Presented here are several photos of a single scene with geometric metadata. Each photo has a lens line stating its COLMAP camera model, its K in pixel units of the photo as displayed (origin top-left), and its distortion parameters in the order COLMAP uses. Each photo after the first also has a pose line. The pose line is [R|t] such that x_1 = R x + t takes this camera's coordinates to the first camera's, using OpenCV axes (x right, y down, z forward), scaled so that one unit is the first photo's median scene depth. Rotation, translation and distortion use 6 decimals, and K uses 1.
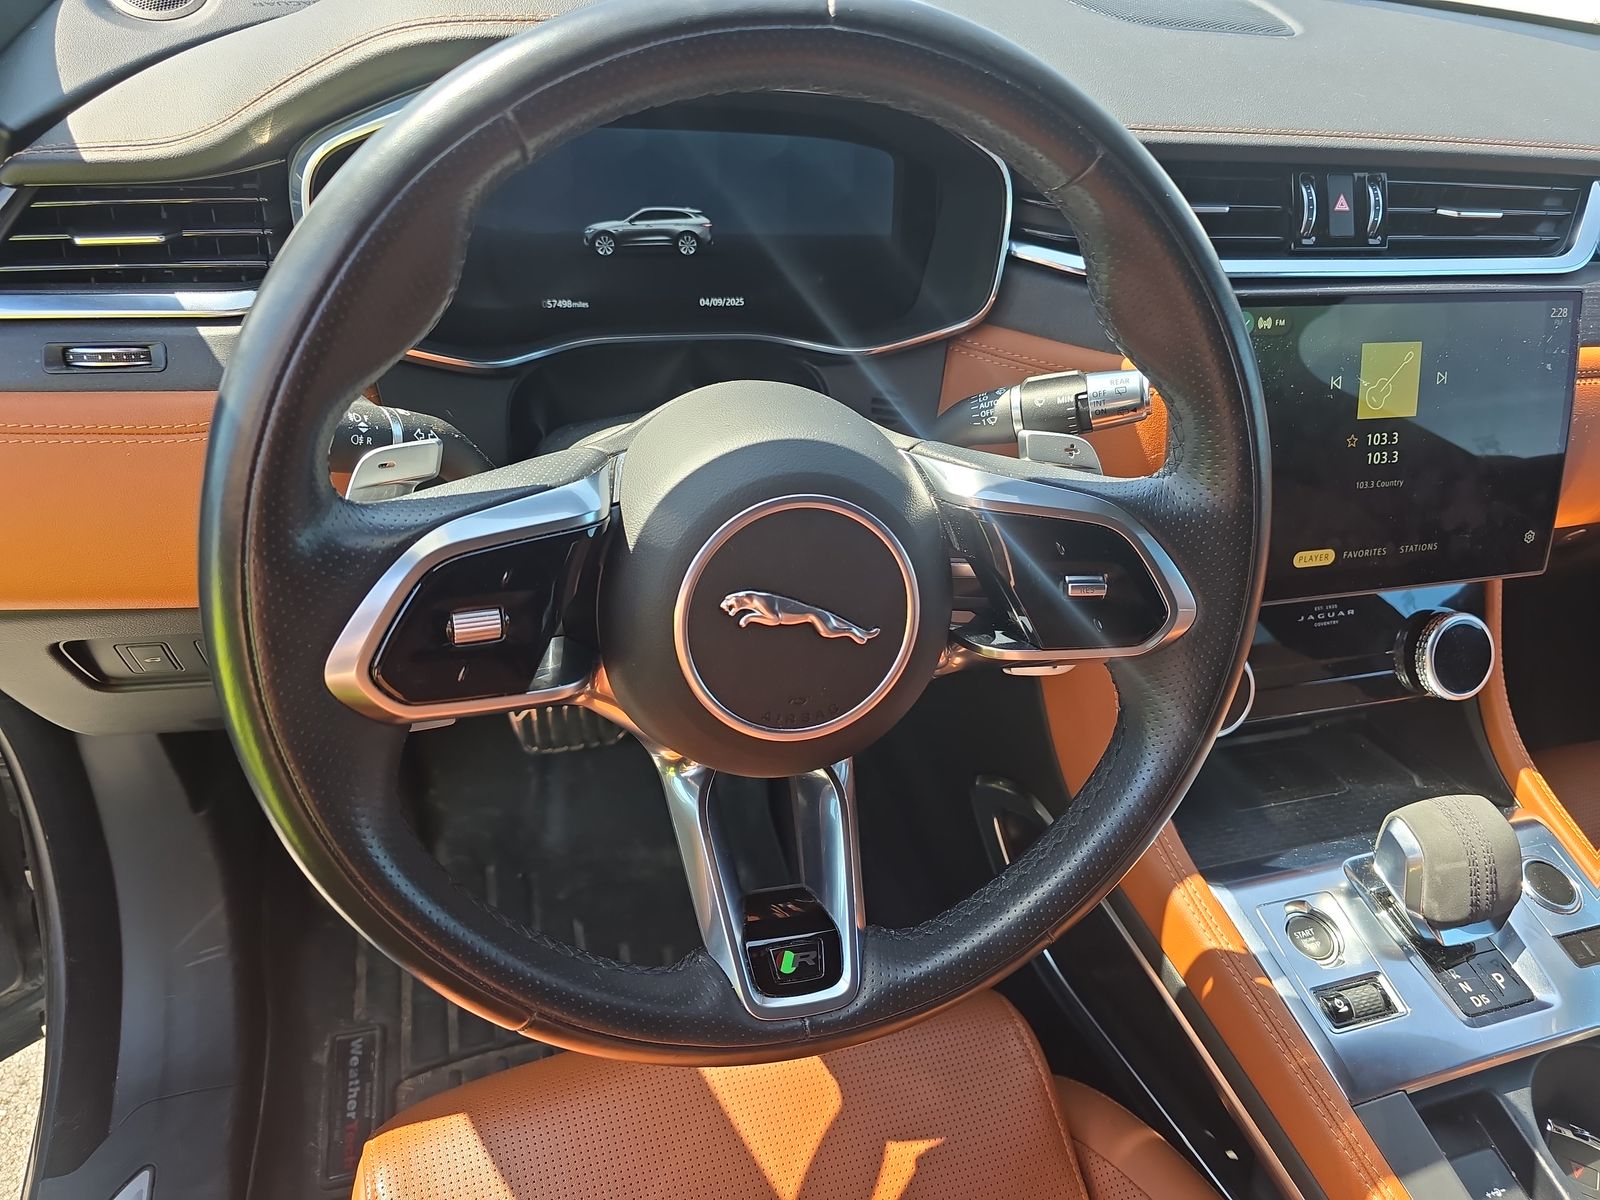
lens RADIAL K [[961.7, 0, 800.0], [0, 961.7, 600.0], [0, 0, 1]] dist [-0.005084, -0.027571]
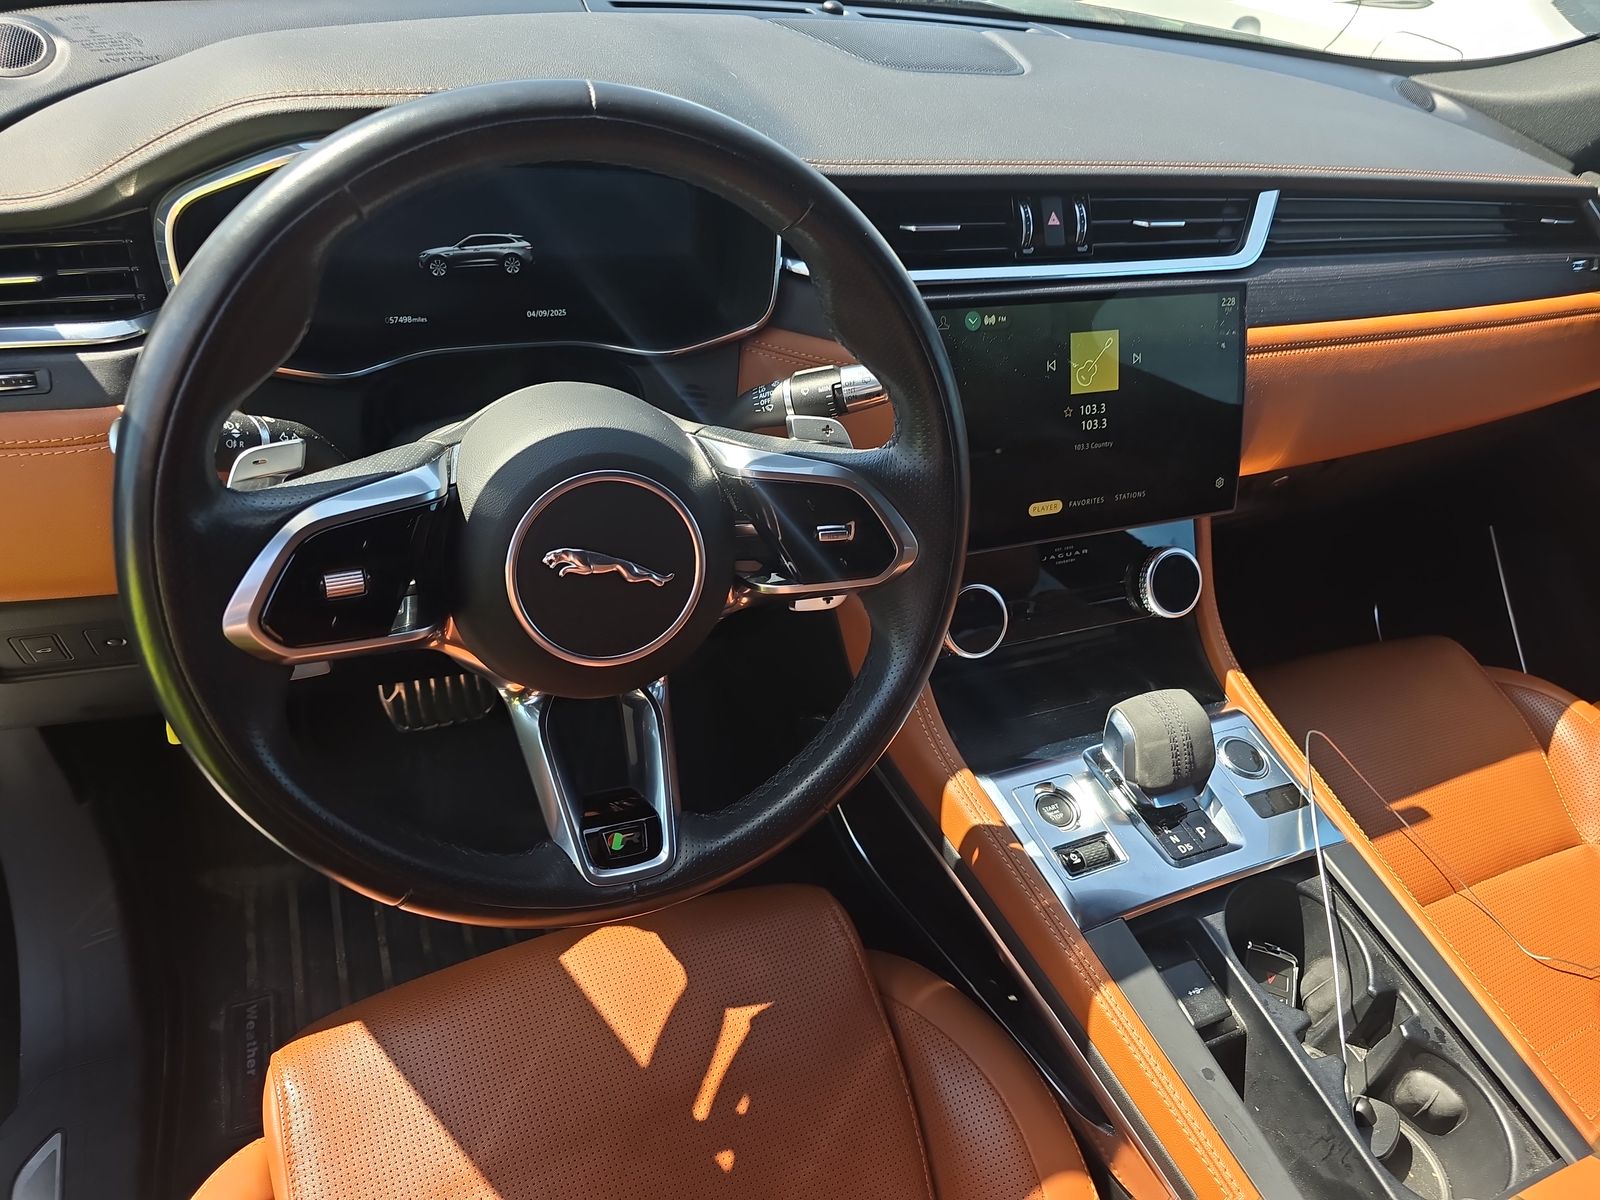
lens RADIAL K [[978.8, 0, 800.0], [0, 978.8, 600.0], [0, 0, 1]] dist [0.003568, -0.036109]
pose [[0.991405, -0.060237, 0.116133, 0.080167], [0.059426, 0.998178, 0.010438, 0.050679], [-0.116550, -0.003447, 0.993179, -0.260729]]
